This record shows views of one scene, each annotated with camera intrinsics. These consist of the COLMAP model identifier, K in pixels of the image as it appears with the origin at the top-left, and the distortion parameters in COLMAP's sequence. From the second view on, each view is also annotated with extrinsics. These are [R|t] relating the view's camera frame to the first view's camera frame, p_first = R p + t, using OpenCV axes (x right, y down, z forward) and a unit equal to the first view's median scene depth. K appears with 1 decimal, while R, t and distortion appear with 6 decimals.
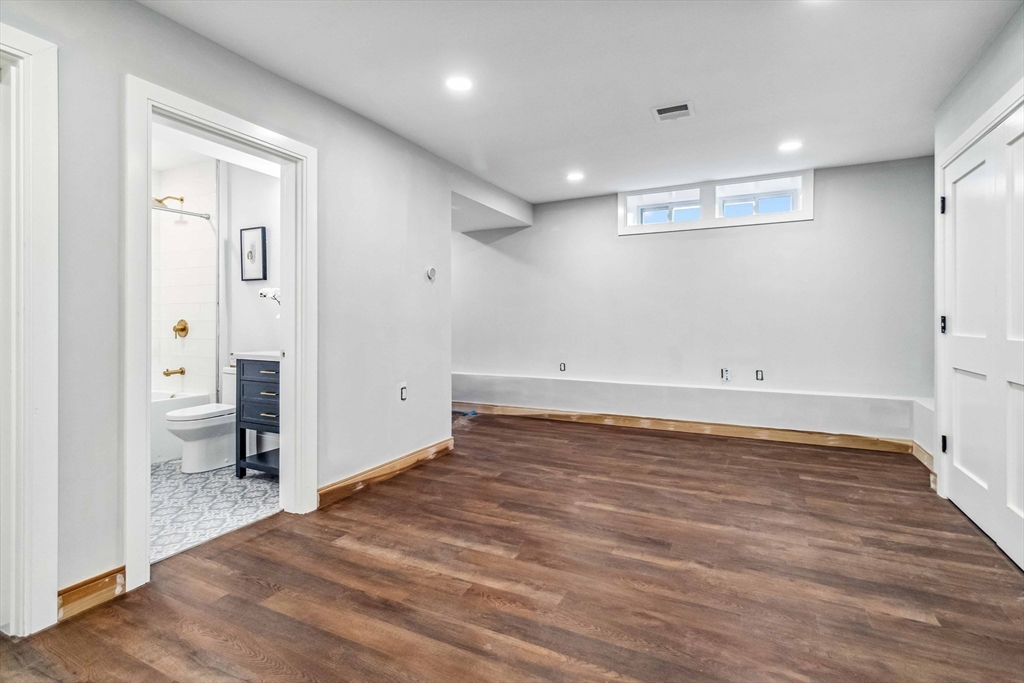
lens RADIAL K [[478.2, 0, 512.6], [0, 478.2, 331.9], [0, 0, 1]] dist [0.002264, -0.001355]
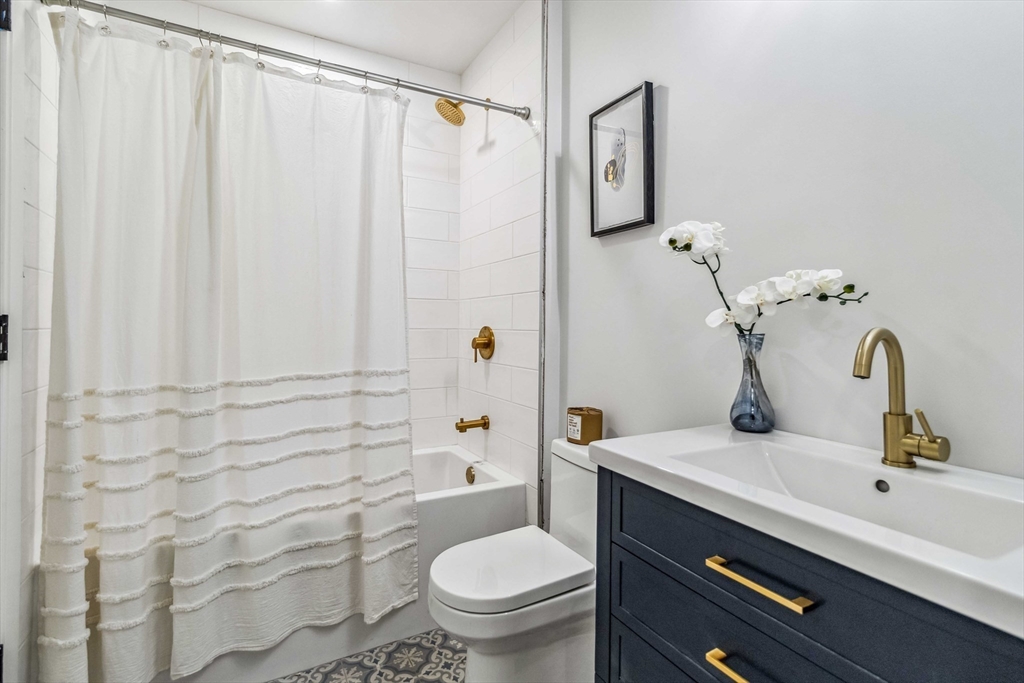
lens RADIAL K [[478.2, 0, 513.5], [0, 478.2, 332.6], [0, 0, 1]] dist [0.002264, -0.001355]
pose [[0.822795, 0.009700, -0.568255, -0.373853], [-0.007645, 0.999953, 0.005999, -0.023448], [0.568286, -0.000592, 0.822831, 0.599304]]
